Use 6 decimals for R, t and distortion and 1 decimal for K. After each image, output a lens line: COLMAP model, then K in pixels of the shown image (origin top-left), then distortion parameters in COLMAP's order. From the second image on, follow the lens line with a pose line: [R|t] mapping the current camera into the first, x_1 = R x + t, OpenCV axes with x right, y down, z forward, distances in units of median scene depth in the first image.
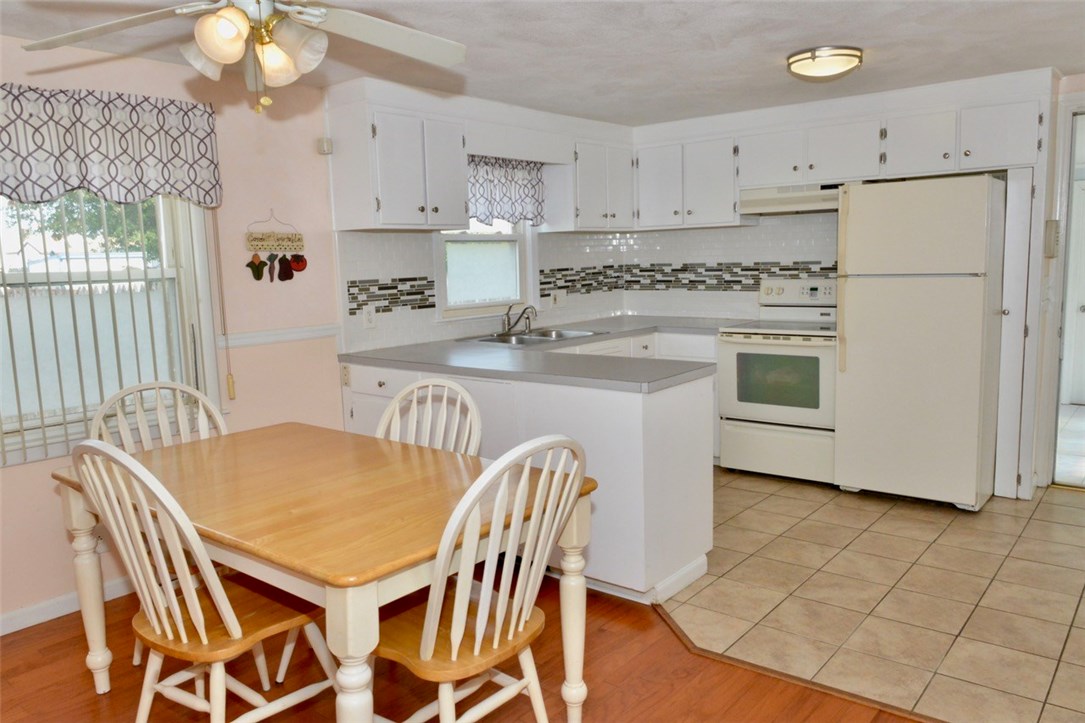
lens RADIAL K [[799.4, 0, 542.5], [0, 799.4, 361.5], [0, 0, 1]] dist [-0.008951, -0.007222]
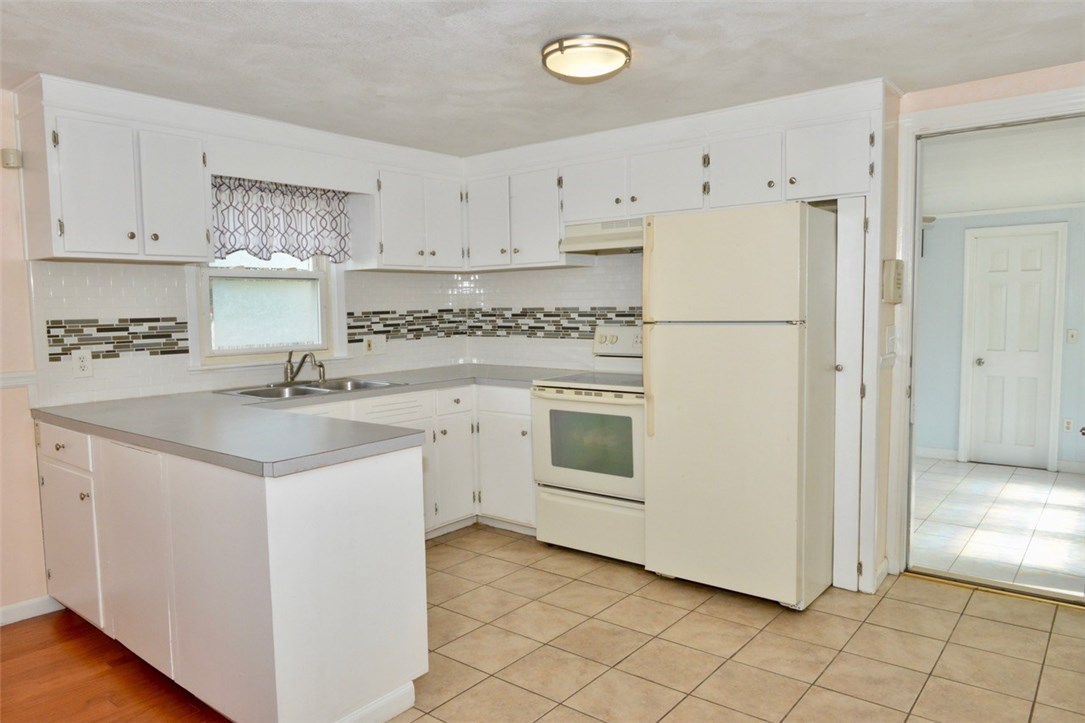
lens RADIAL K [[735.8, 0, 542.5], [0, 735.8, 361.5], [0, 0, 1]] dist [-0.003747, -0.002387]
pose [[0.999821, 0.012751, 0.014012, 0.222259], [-0.011965, 0.998425, -0.054817, -0.019032], [-0.014689, 0.054640, 0.998398, 0.197508]]
